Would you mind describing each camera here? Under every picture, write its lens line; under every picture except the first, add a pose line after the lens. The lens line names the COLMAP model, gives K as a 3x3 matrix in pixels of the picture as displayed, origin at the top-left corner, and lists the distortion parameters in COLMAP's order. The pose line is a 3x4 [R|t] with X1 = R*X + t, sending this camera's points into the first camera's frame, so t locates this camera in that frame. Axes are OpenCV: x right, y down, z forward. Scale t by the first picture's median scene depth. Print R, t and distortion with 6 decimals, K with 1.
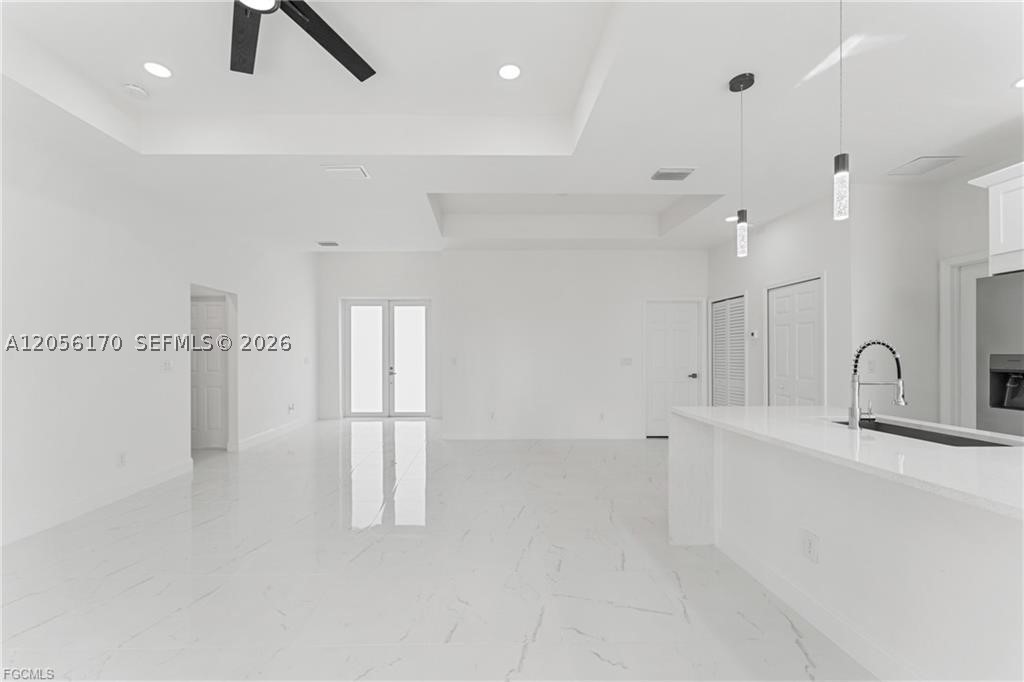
lens RADIAL K [[415.0, 0, 486.9], [0, 415.0, 355.1], [0, 0, 1]] dist [0.001690, 0.000068]
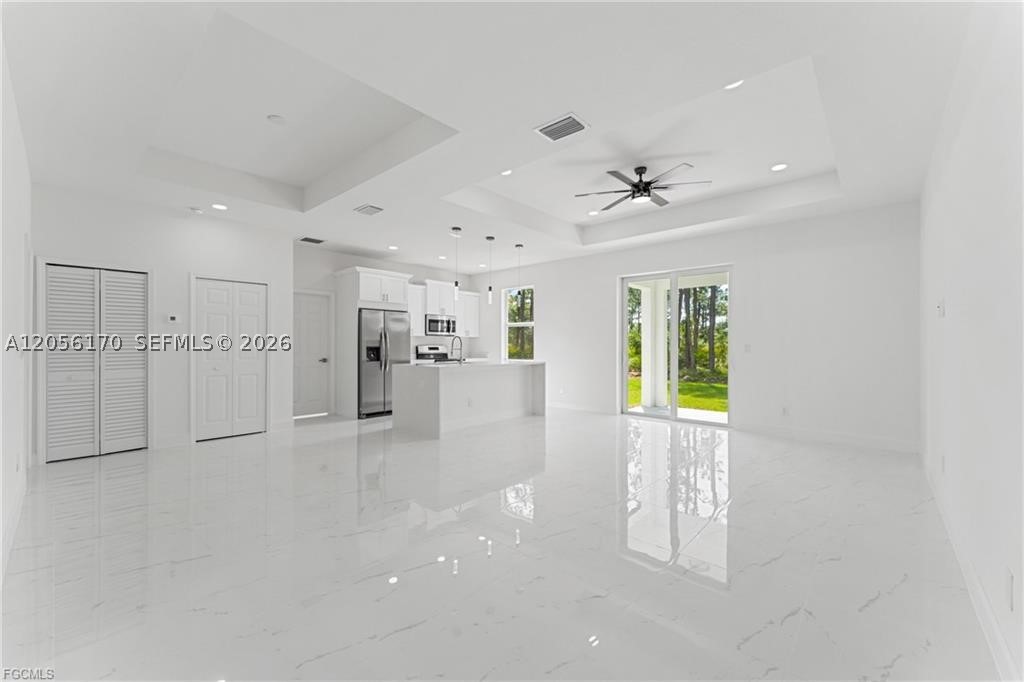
lens RADIAL K [[425.8, 0, 510.1], [0, 425.8, 346.9], [0, 0, 1]] dist [-0.000692, -0.000081]
pose [[-0.723310, -0.001594, 0.690521, -0.682000], [-0.000715, 0.999999, 0.001561, 0.016416], [-0.690523, 0.000635, -0.723310, 1.306709]]
